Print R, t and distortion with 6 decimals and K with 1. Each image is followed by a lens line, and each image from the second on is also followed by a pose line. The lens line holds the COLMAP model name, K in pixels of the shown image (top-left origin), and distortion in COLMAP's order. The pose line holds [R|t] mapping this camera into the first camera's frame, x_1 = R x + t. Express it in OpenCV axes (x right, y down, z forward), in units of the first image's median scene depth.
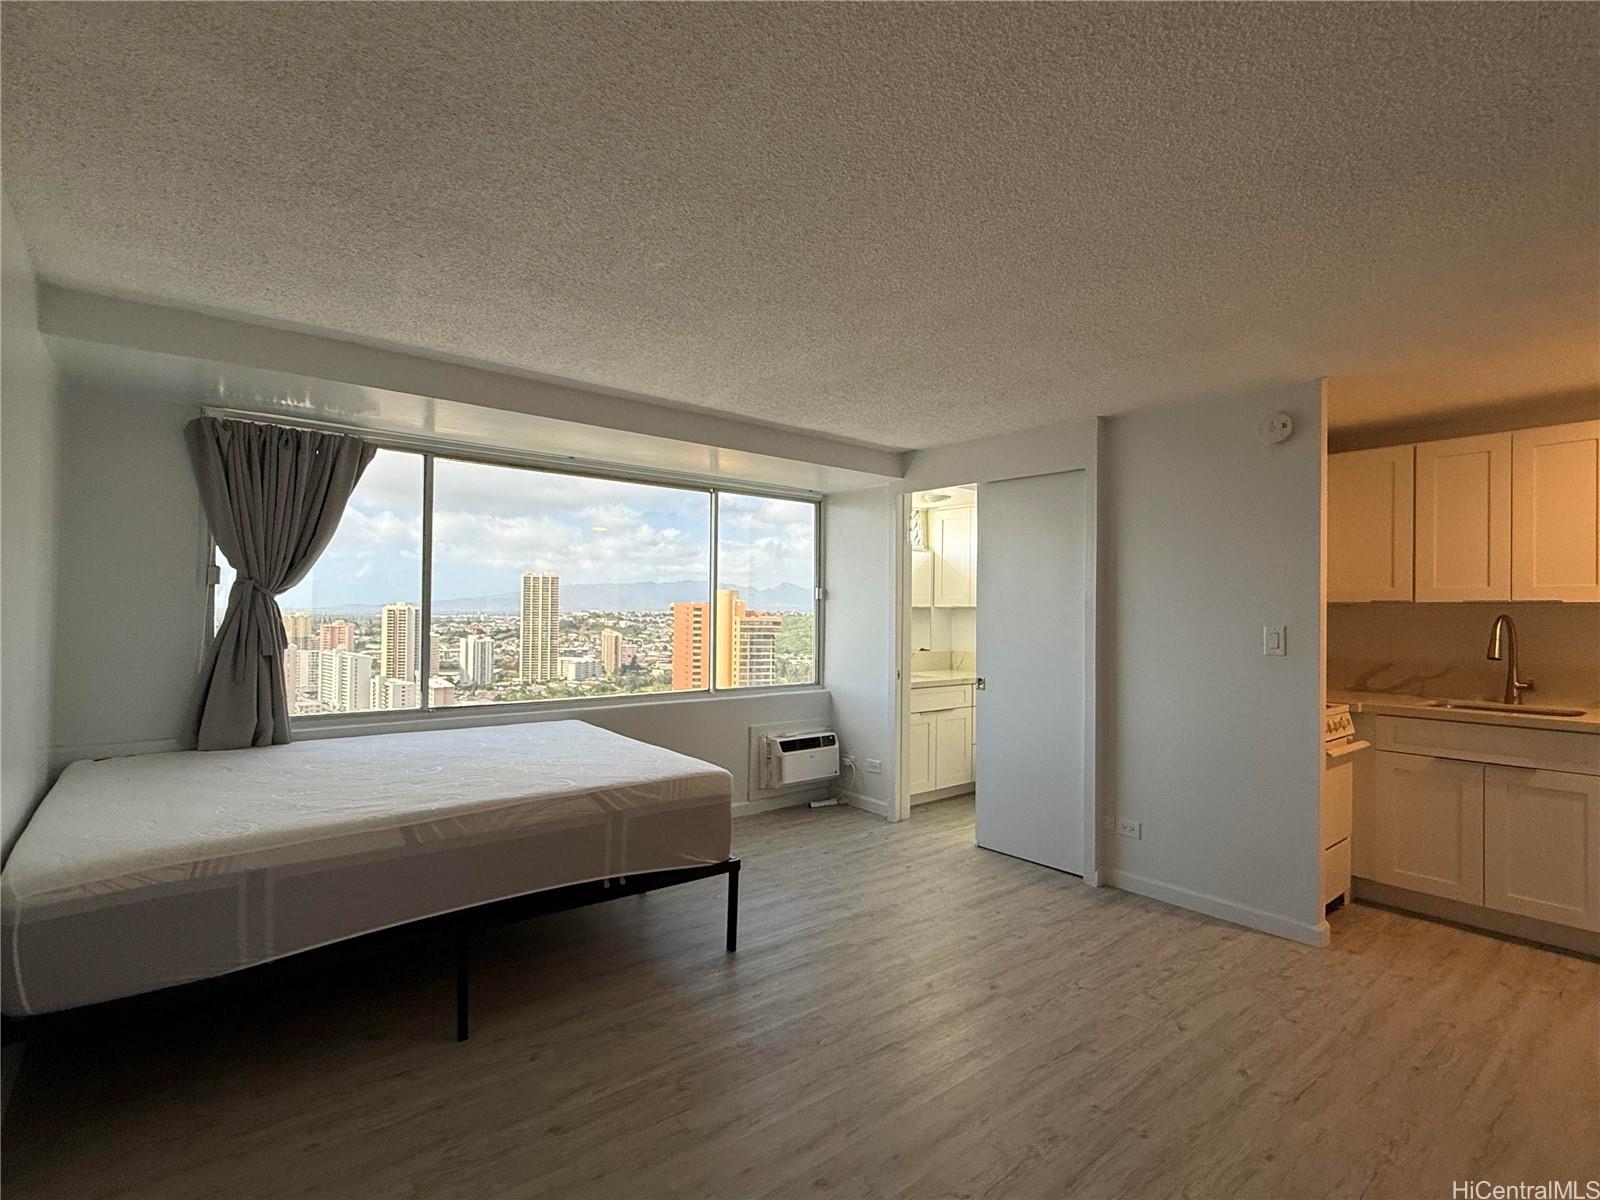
lens RADIAL K [[780.1, 0, 800.0], [0, 780.1, 600.0], [0, 0, 1]] dist [-0.001590, 0.000260]
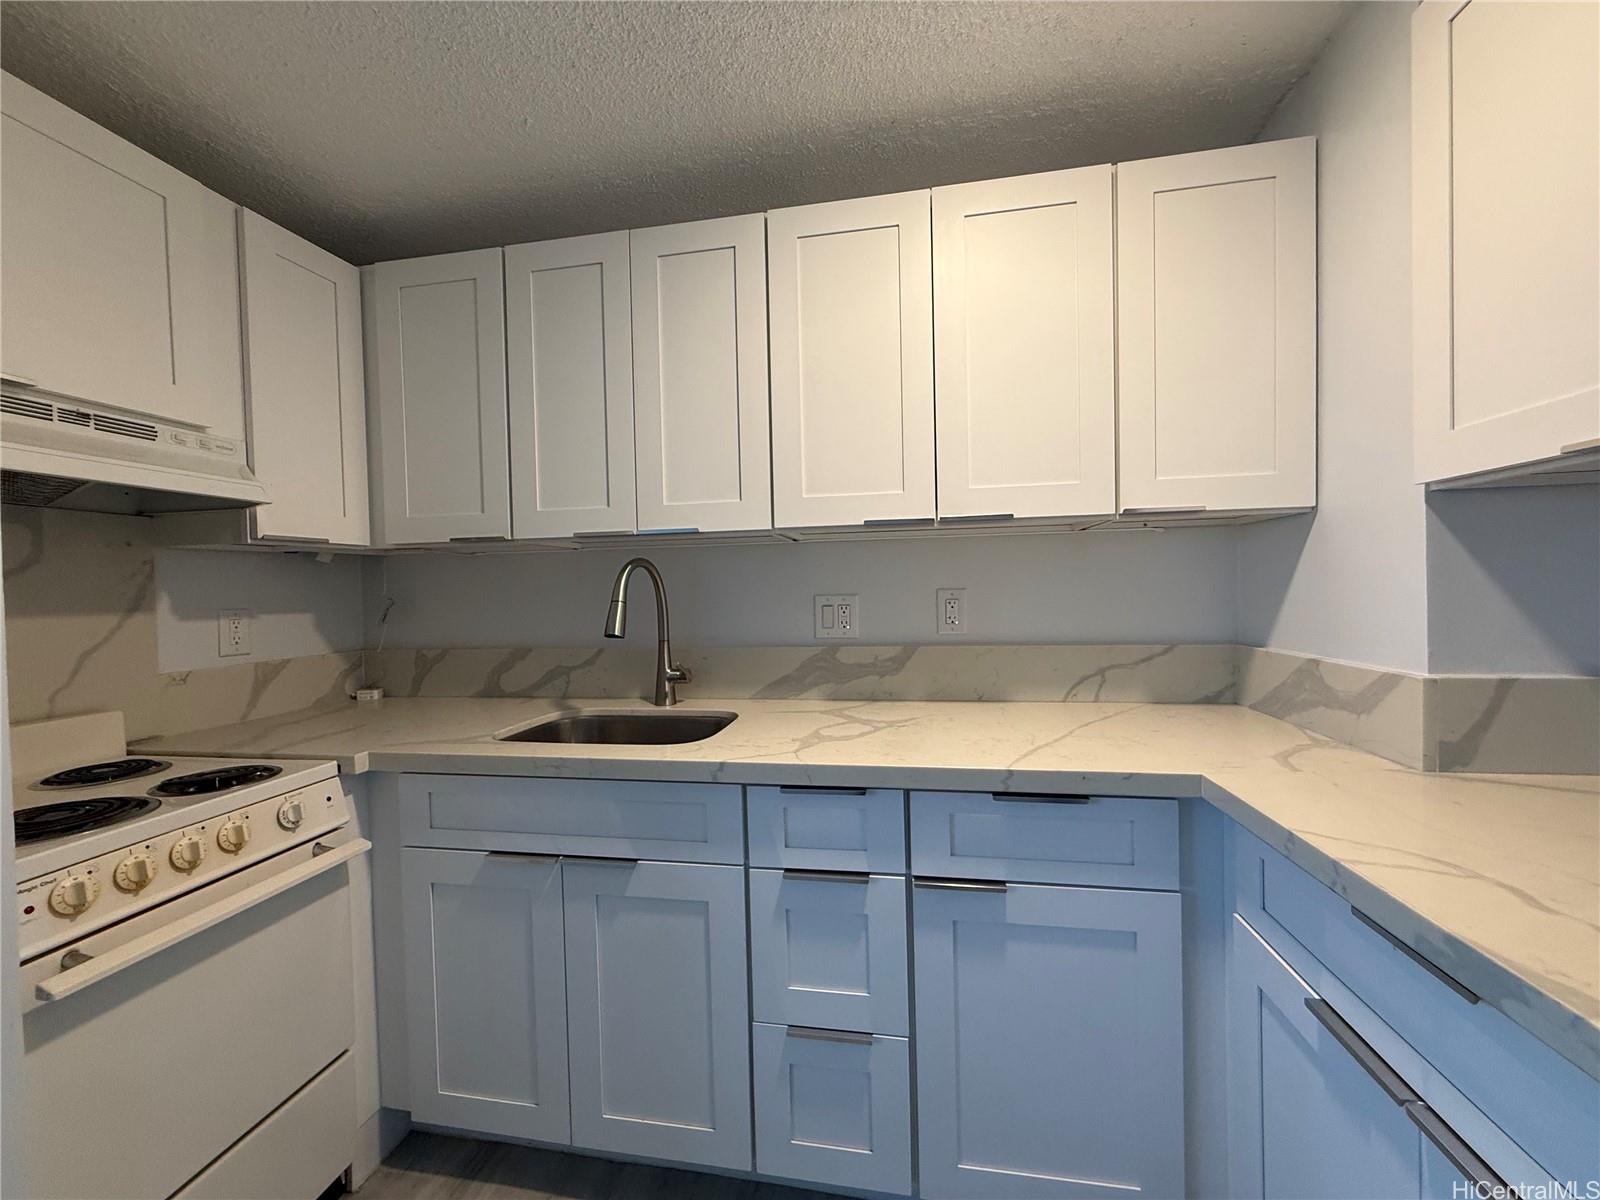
lens RADIAL K [[635.6, 0, 795.7], [0, 635.6, 599.6], [0, 0, 1]] dist [0.000156, 0.000115]
pose [[0.763264, -0.039677, 0.644867, 0.684153], [0.020081, 0.999087, 0.037703, 0.033939], [-0.645774, -0.015828, 0.763364, 0.559509]]
